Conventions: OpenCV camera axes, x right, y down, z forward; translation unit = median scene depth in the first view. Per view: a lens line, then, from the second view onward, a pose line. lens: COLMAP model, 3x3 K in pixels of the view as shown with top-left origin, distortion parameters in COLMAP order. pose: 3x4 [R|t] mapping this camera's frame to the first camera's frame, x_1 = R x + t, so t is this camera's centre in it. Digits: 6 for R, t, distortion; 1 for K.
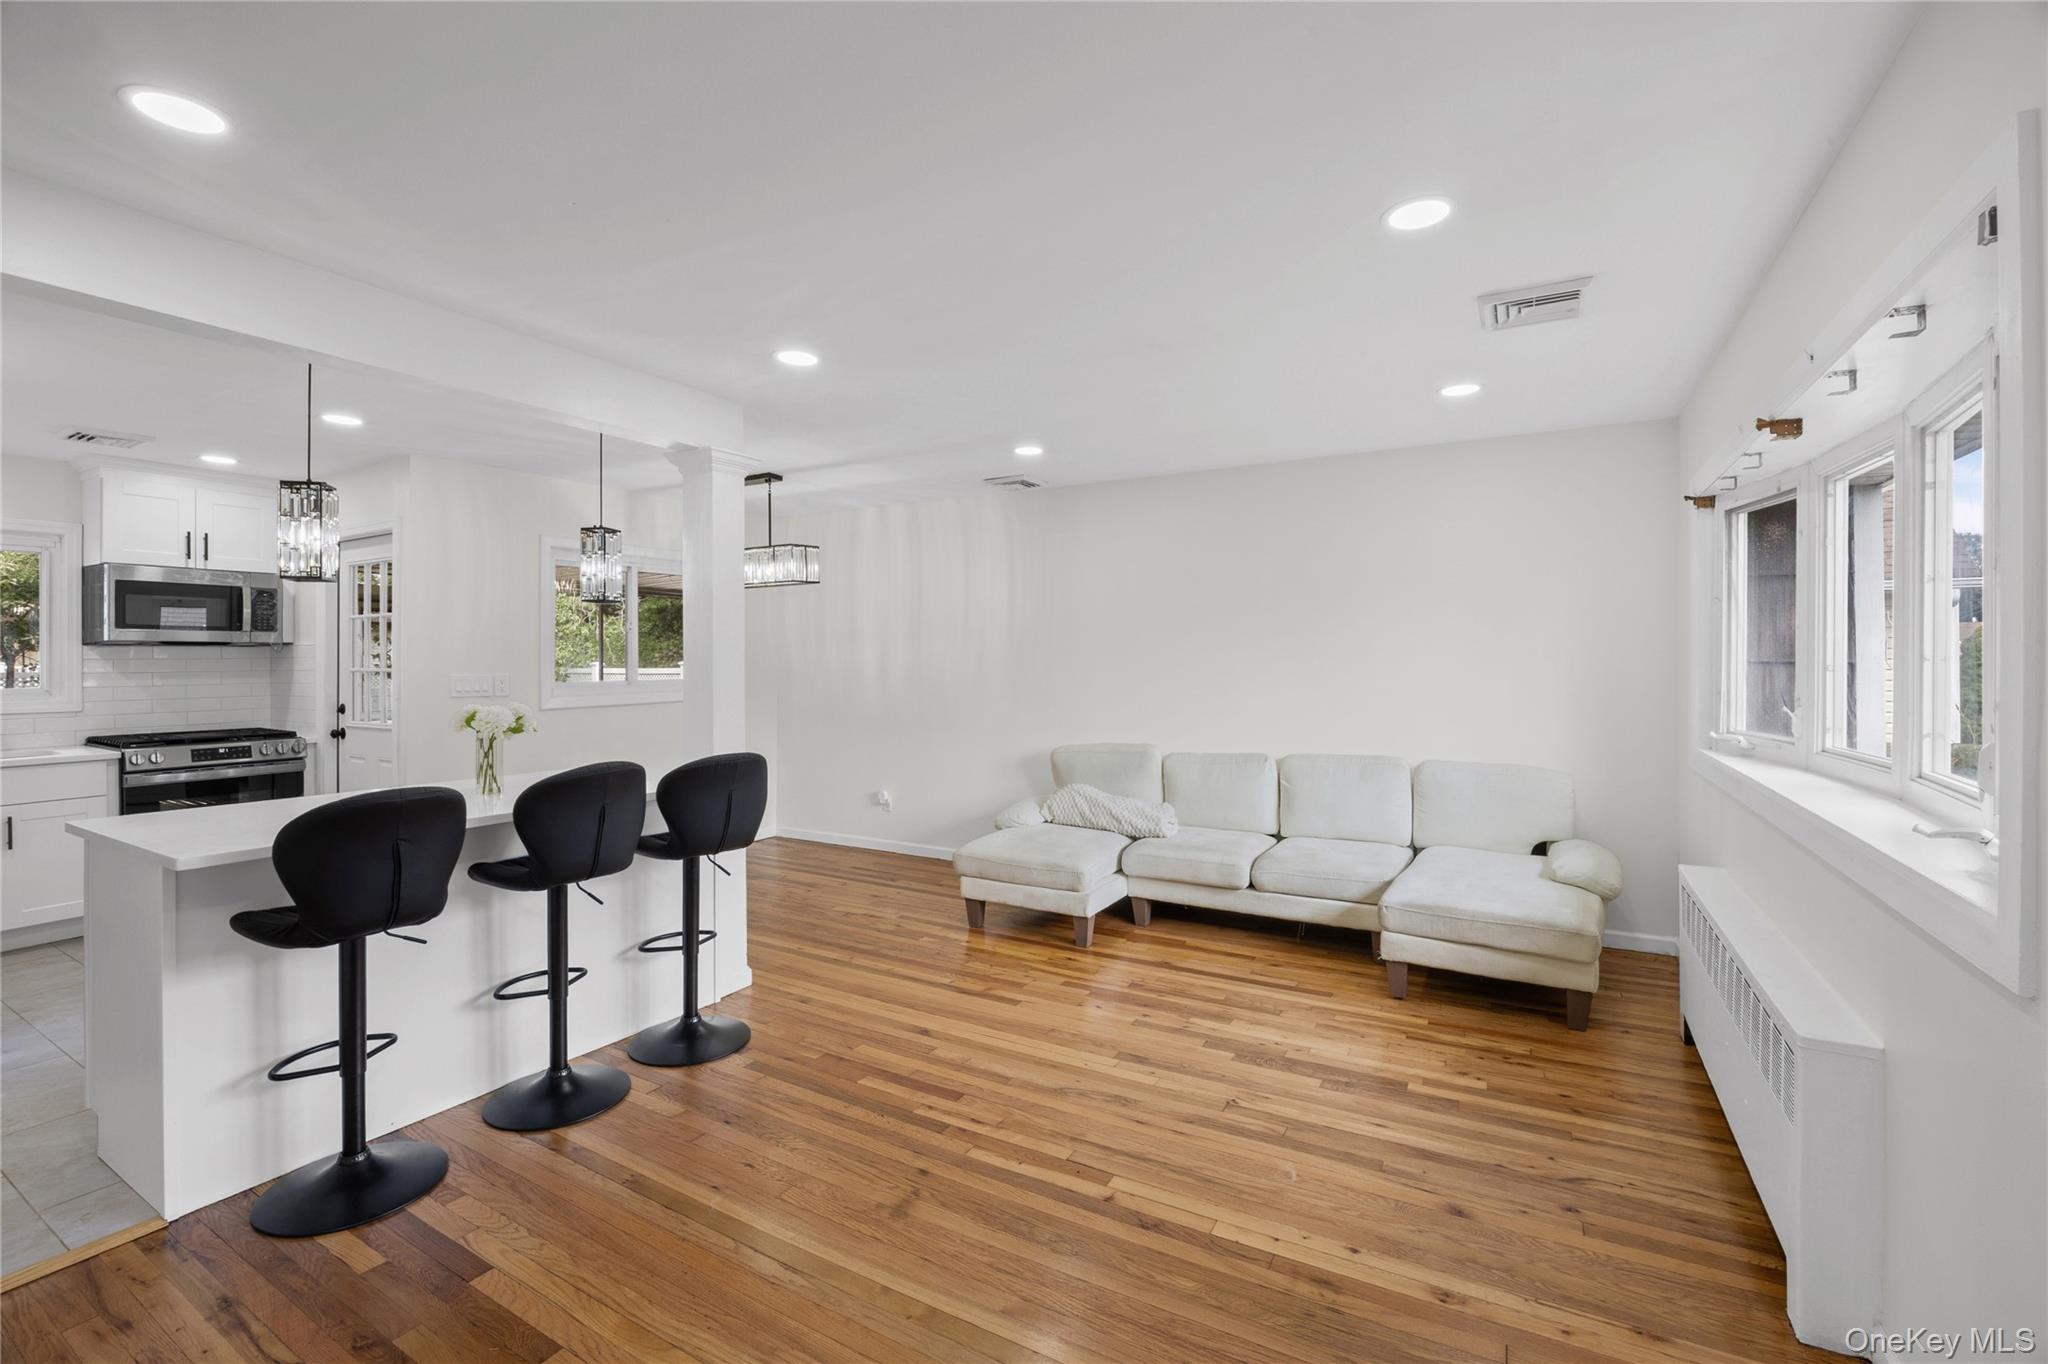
lens RADIAL K [[878.0, 0, 1029.2], [0, 878.0, 666.3], [0, 0, 1]] dist [-0.022030, 0.003085]
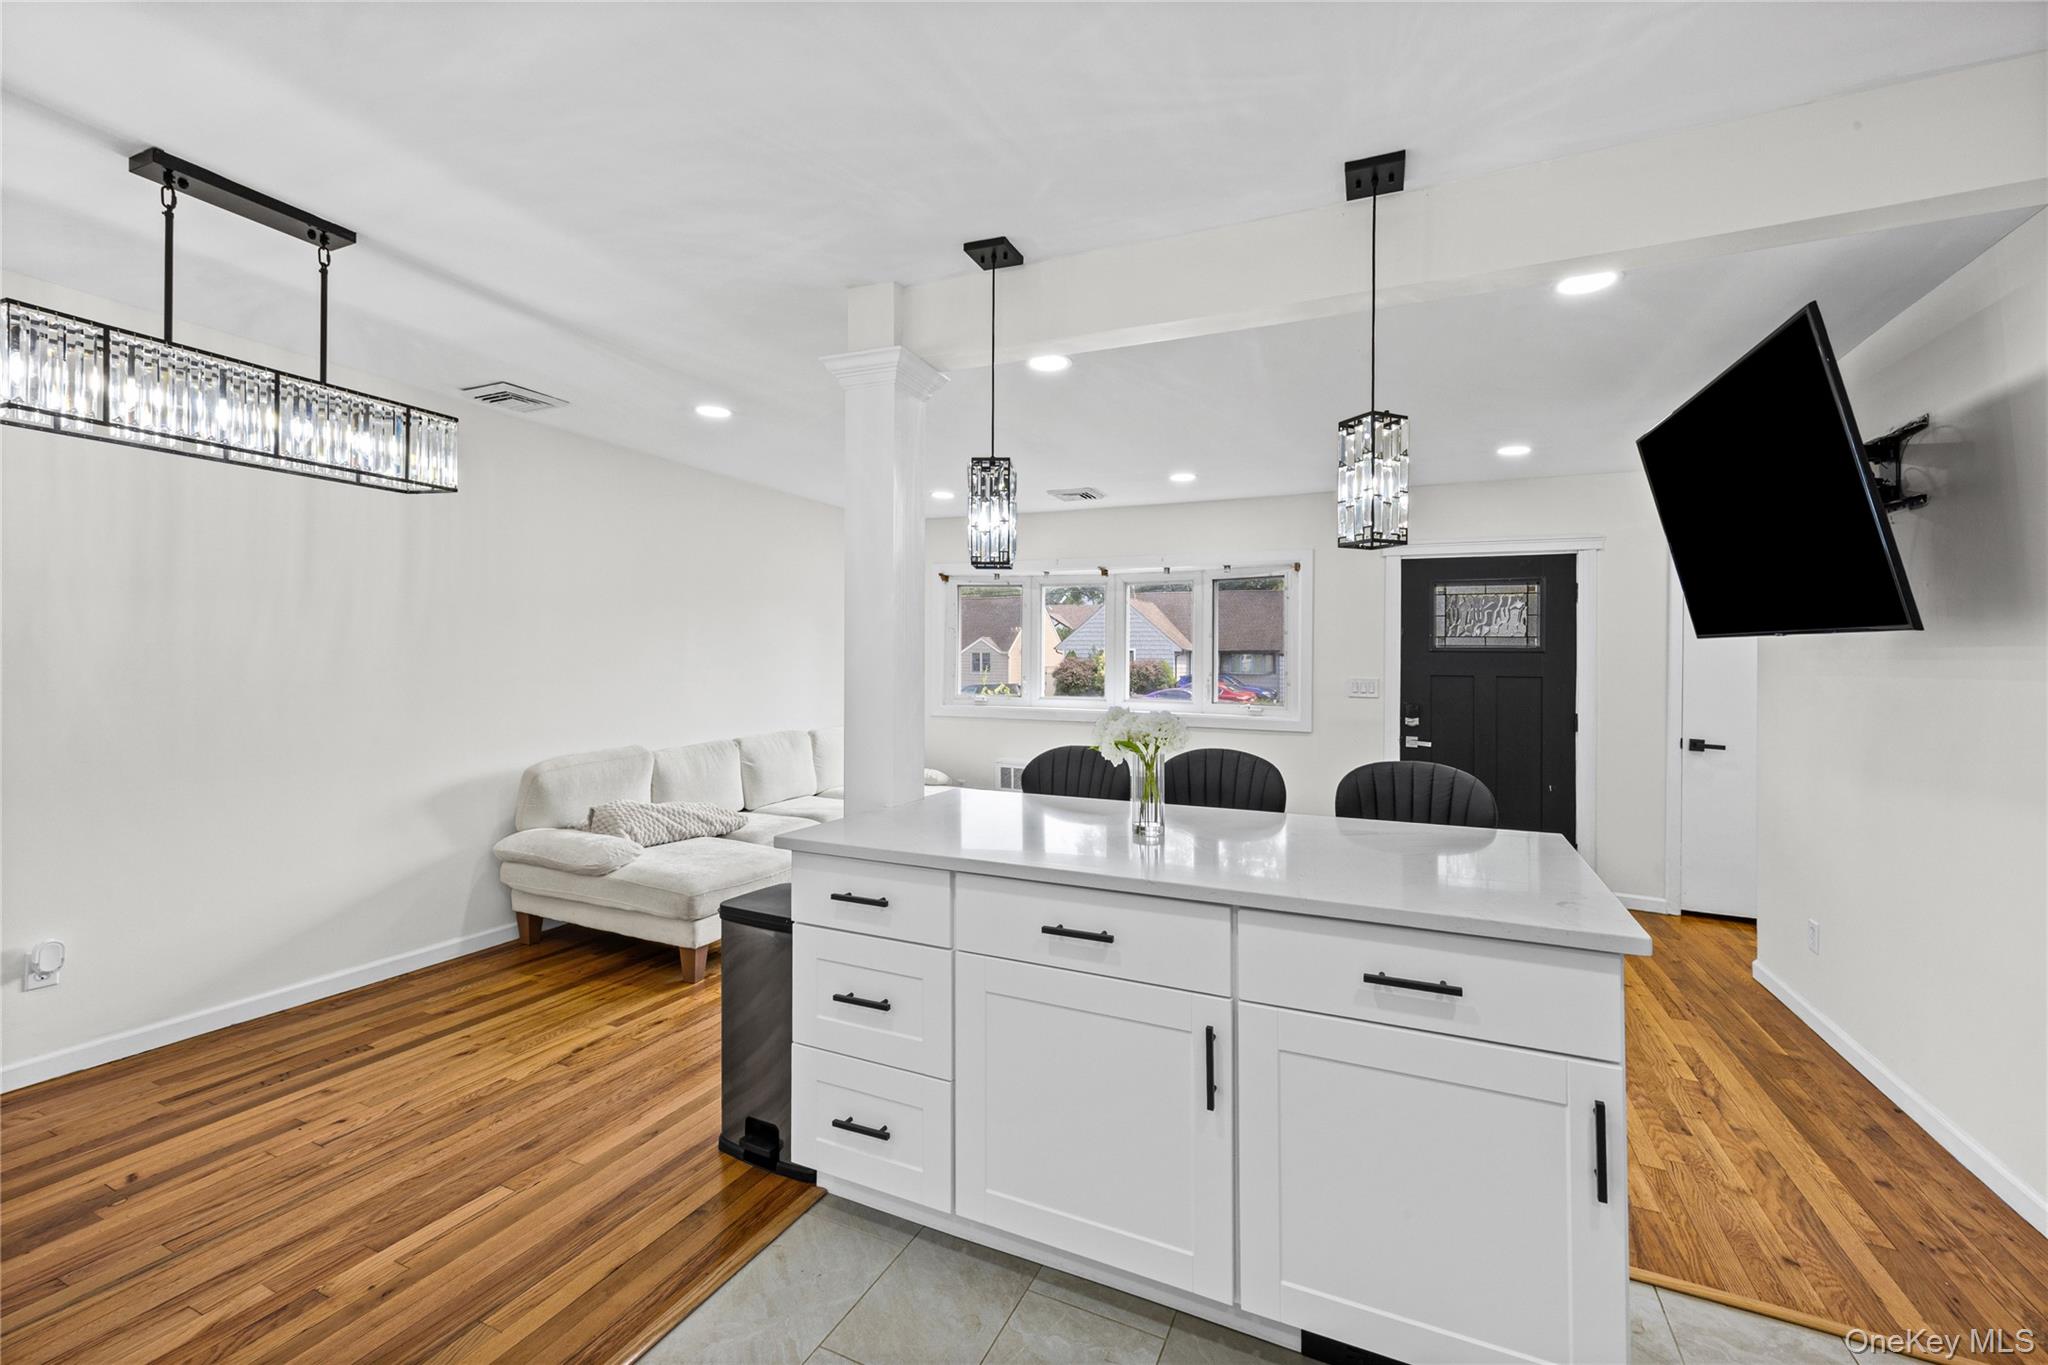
lens RADIAL K [[826.8, 0, 1020.2], [0, 826.8, 668.3], [0, 0, 1]] dist [0.011486, -0.001316]
pose [[-0.086908, -0.002443, 0.996213, -0.943315], [-0.004791, 0.999986, 0.002034, 0.006888], [-0.996205, -0.004596, -0.086918, 0.856507]]
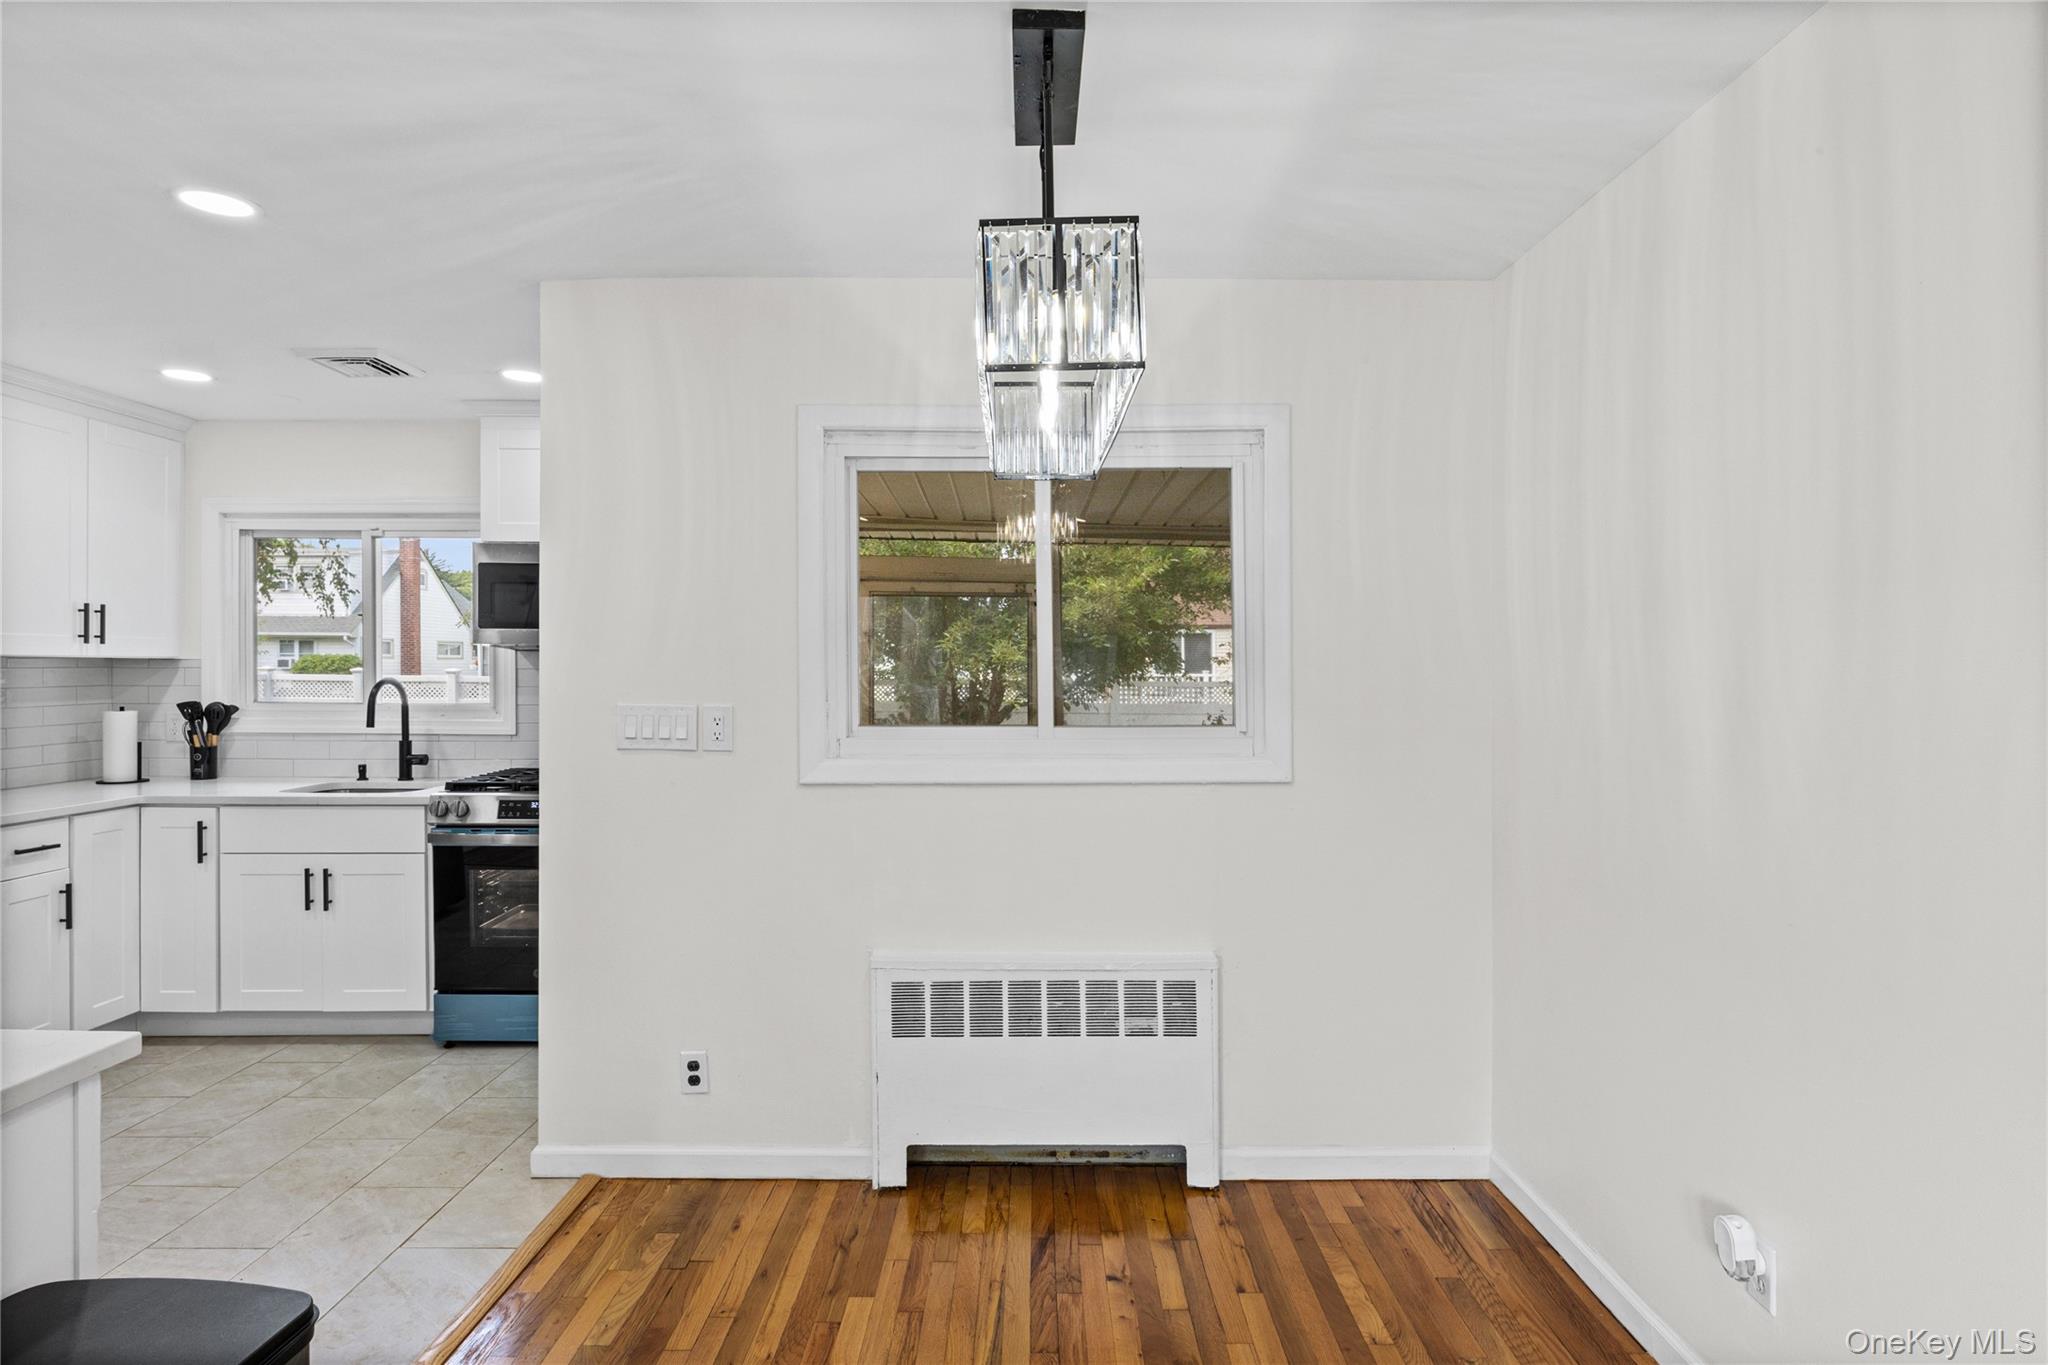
lens RADIAL K [[1100.1, 0, 1024.6], [0, 1100.1, 670.8], [0, 0, 1]] dist [0.001867, 0.002085]
pose [[0.494509, 0.006604, -0.869148, 0.001197], [-0.013646, 0.999907, -0.000167, -0.014045], [0.869065, 0.011943, 0.494553, 1.024813]]
